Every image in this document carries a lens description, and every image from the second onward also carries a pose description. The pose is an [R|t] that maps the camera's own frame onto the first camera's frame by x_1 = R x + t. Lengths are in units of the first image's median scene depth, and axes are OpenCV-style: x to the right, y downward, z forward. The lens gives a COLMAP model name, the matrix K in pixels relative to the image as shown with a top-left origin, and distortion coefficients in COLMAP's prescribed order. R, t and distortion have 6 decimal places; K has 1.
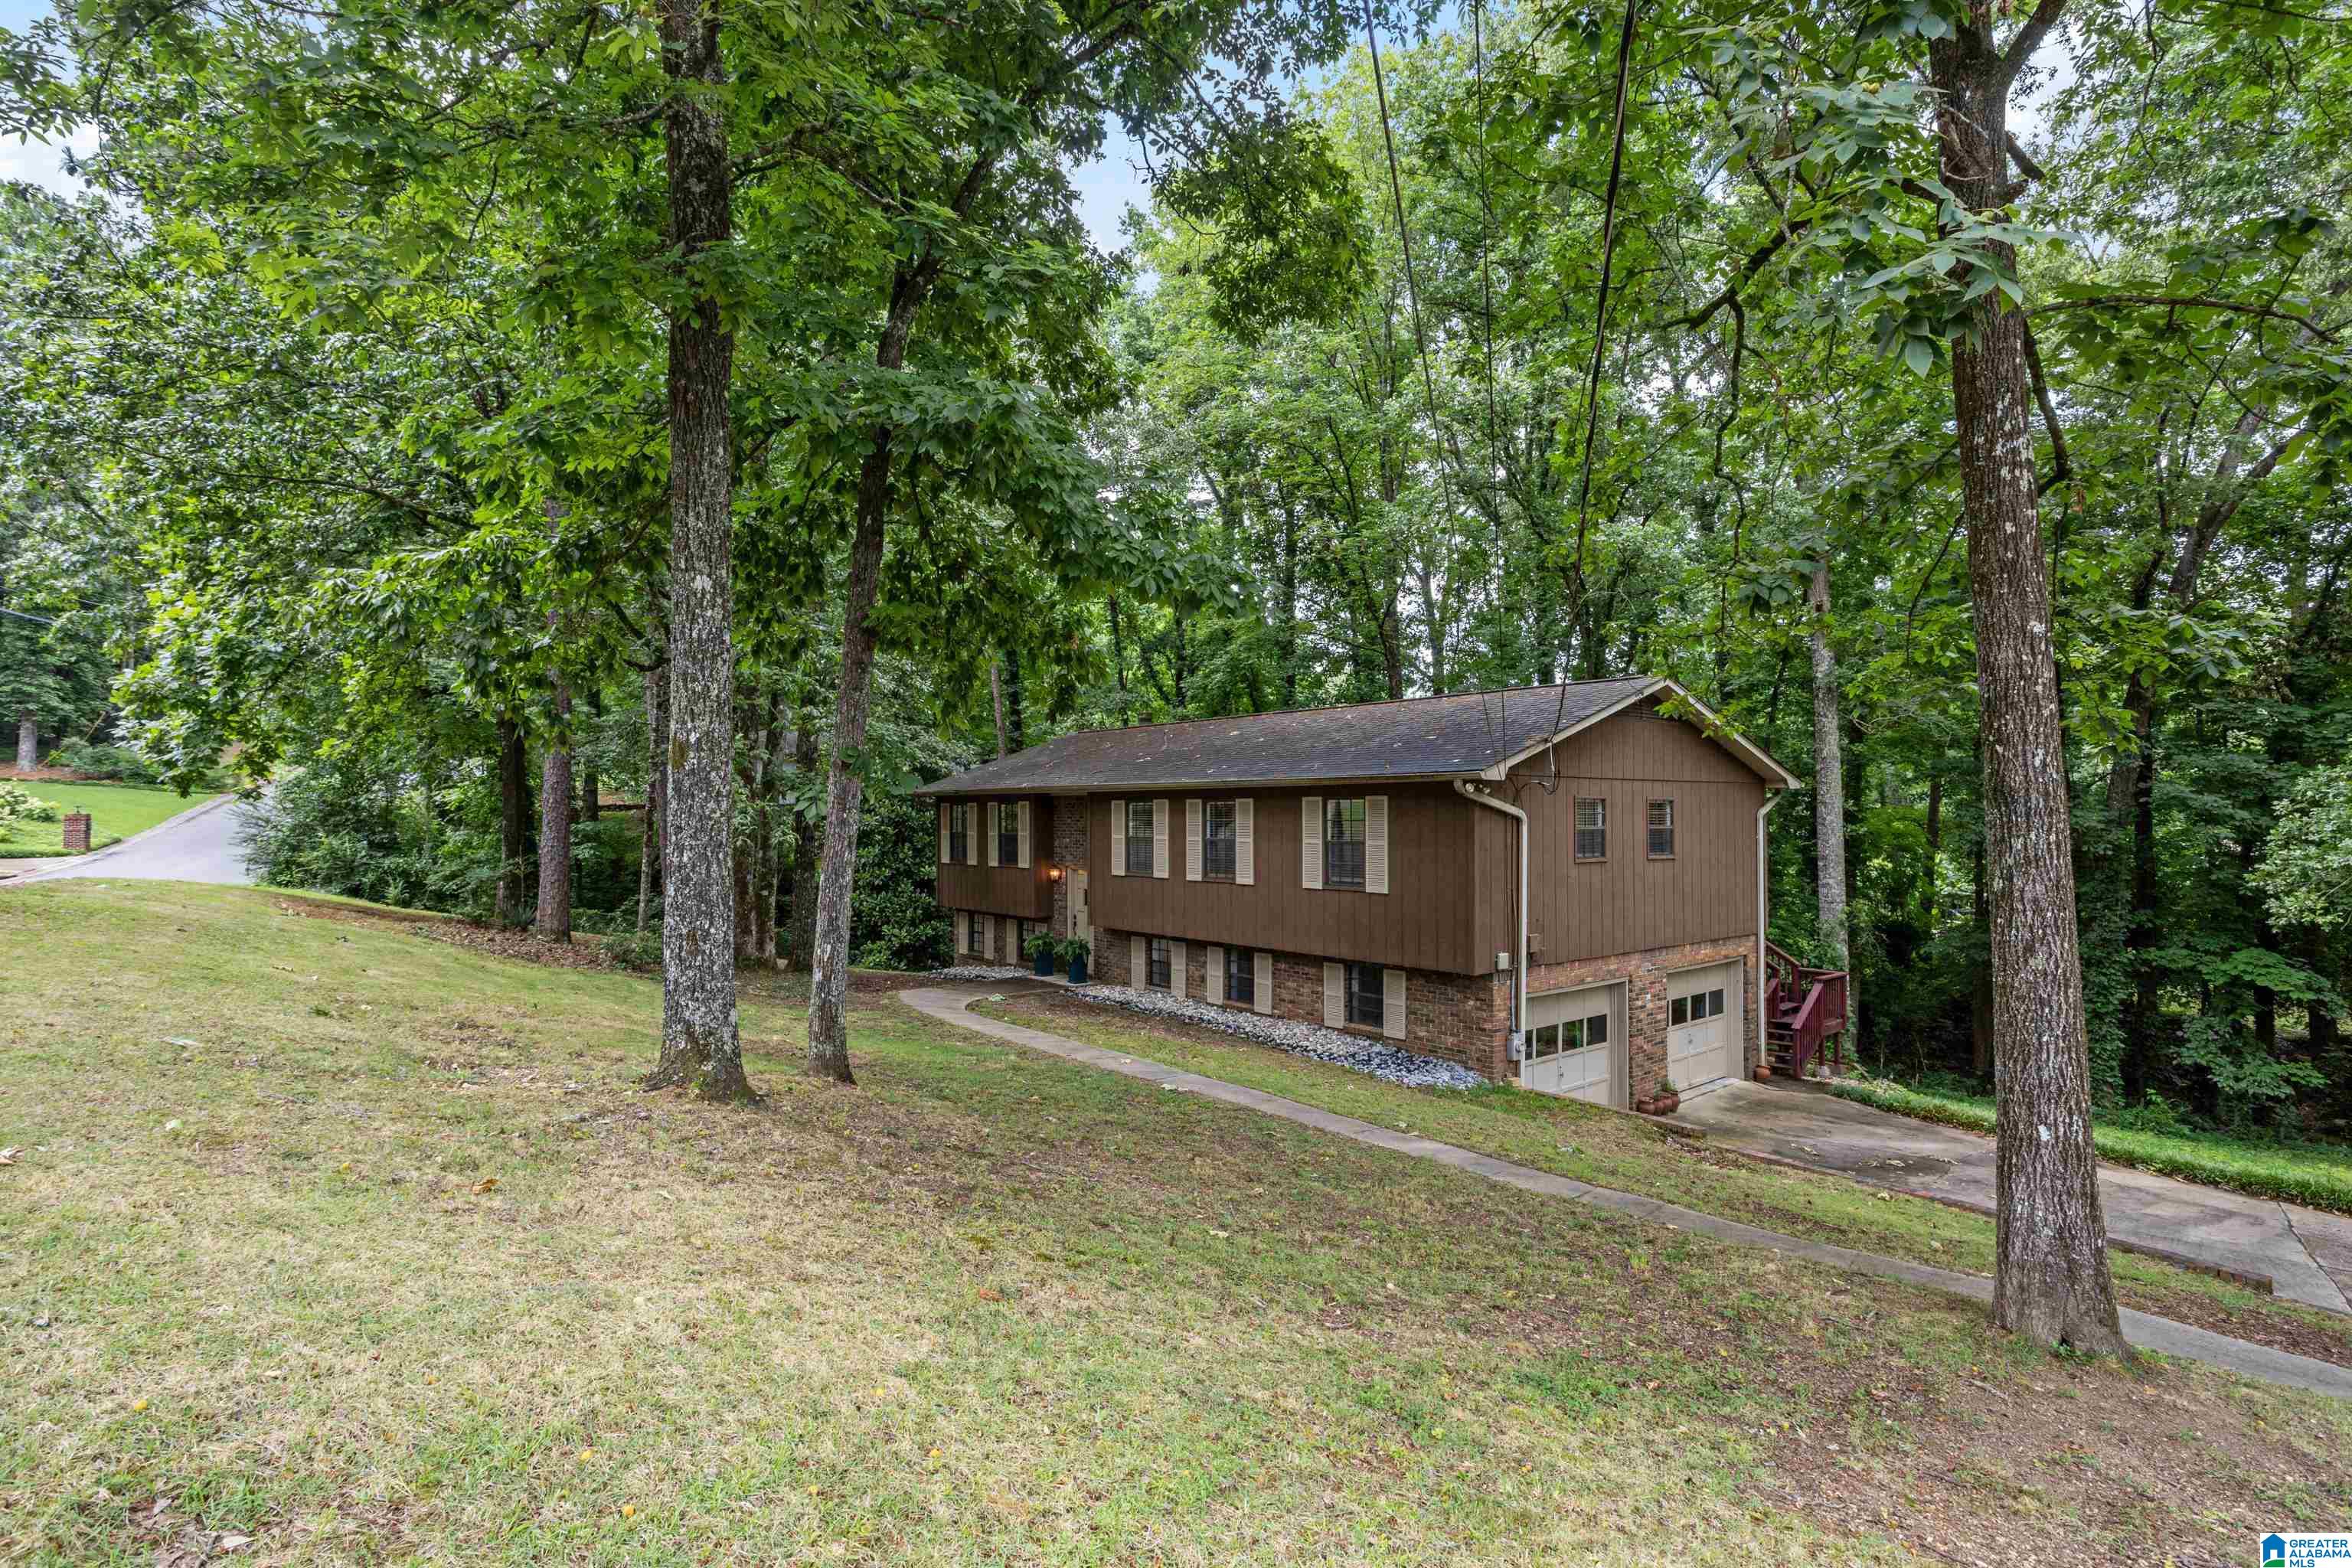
lens RADIAL K [[1140.7, 0, 1183.8], [0, 1140.7, 803.3], [0, 0, 1]] dist [-0.002284, -0.000110]
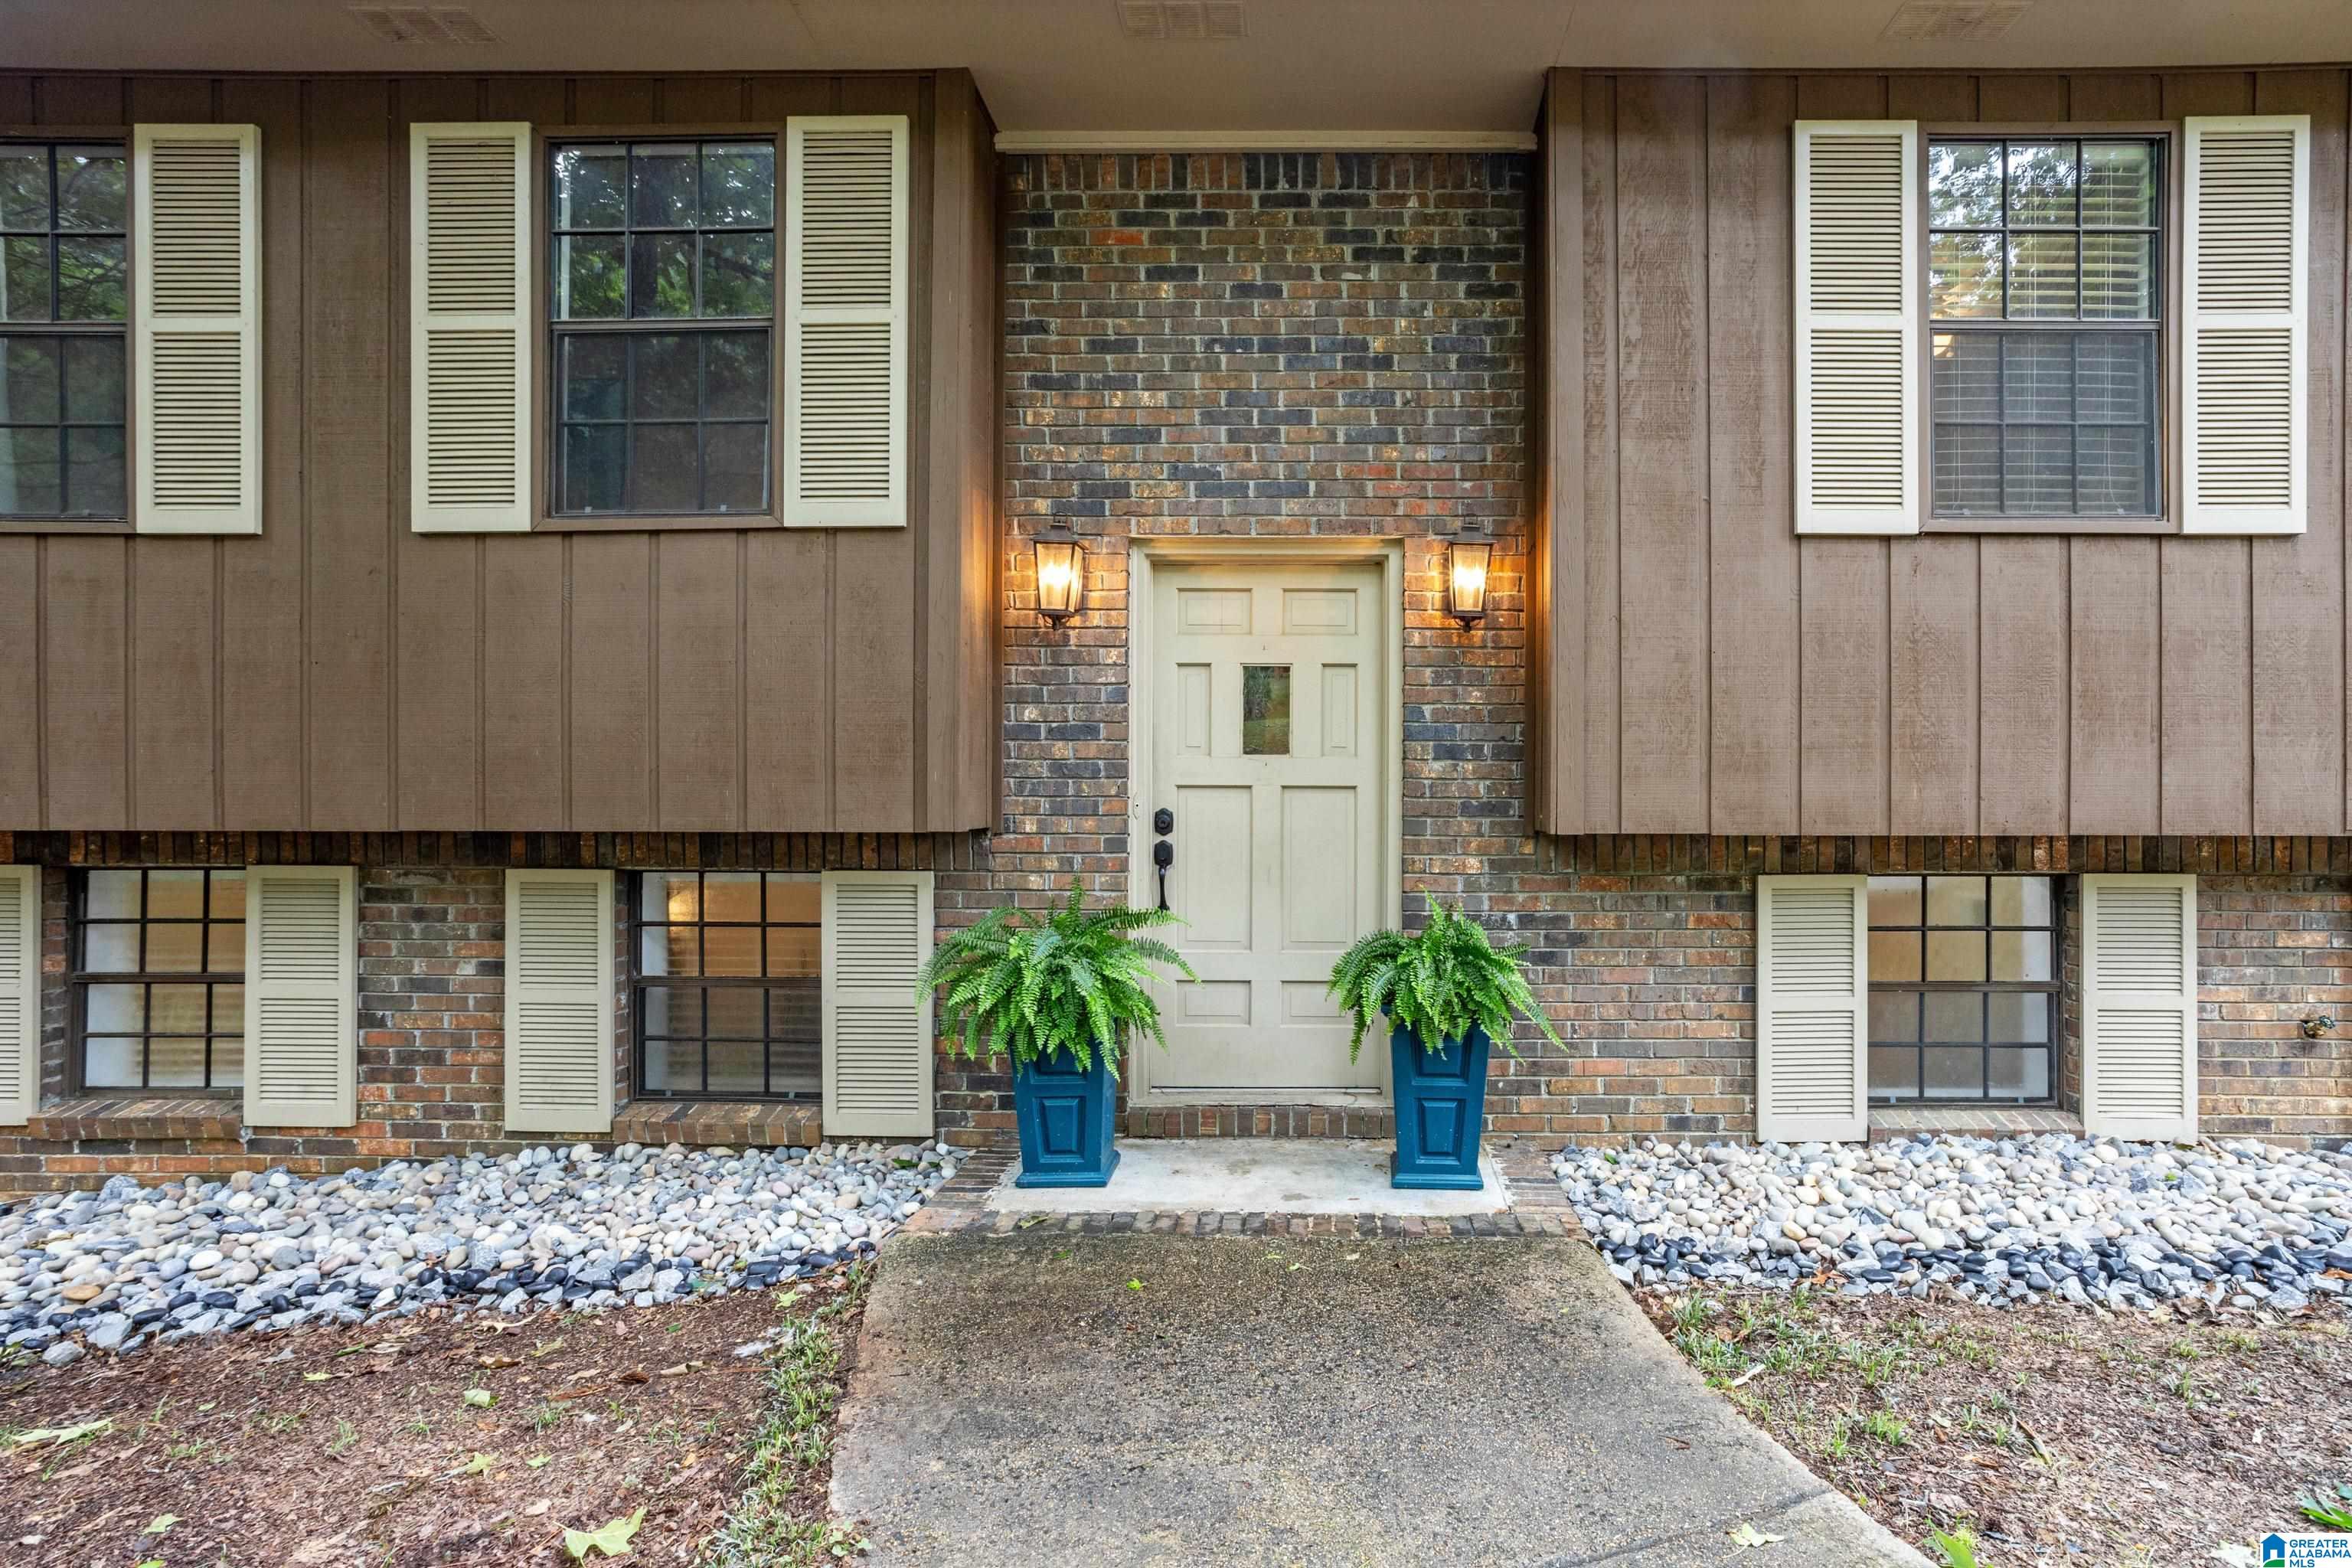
lens RADIAL K [[1140.7, 0, 1183.8], [0, 1140.7, 803.3], [0, 0, 1]] dist [-0.002284, -0.000110]
pose [[0.629773, 0.006225, 0.776754, -0.265447], [-0.012325, 0.999922, 0.001979, 0.107562], [-0.776682, -0.010820, 0.629800, 0.981270]]
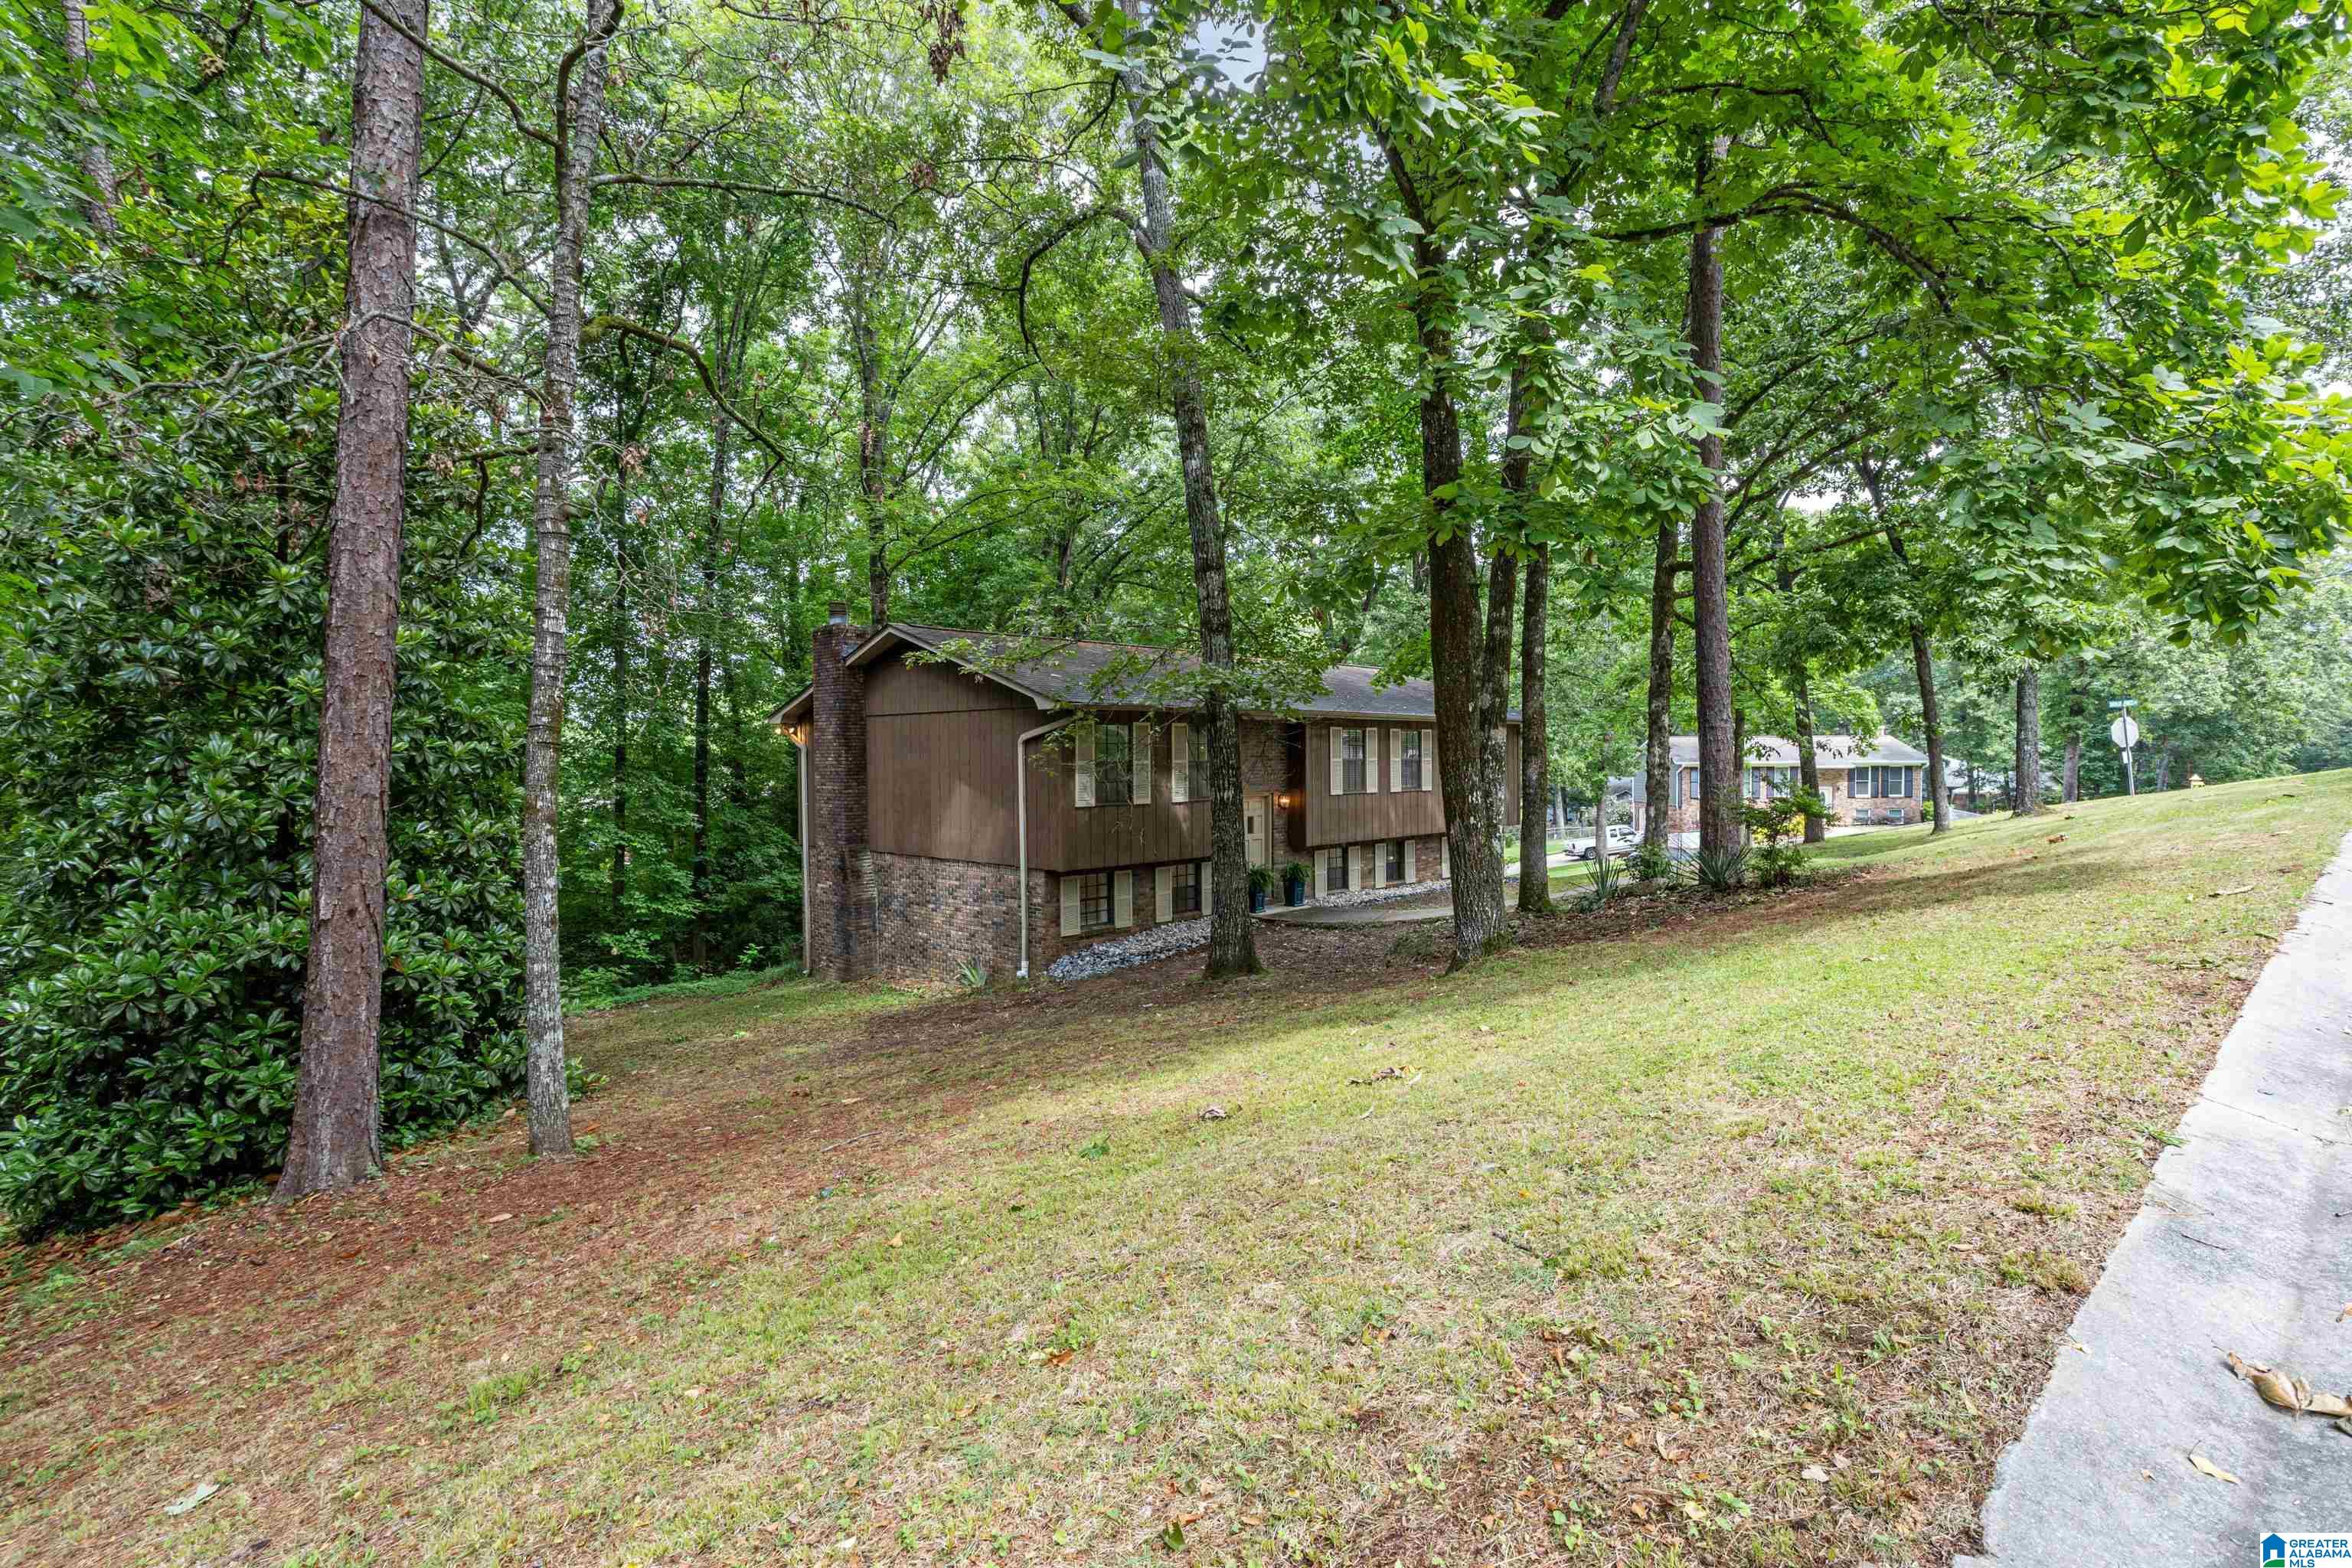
lens RADIAL K [[1140.7, 0, 1183.8], [0, 1140.7, 803.3], [0, 0, 1]] dist [-0.002284, -0.000110]
pose [[-0.120823, -0.050351, 0.991396, -1.138605], [-0.009581, 0.998725, 0.049556, 0.017403], [-0.992628, -0.003511, -0.121152, 1.290118]]
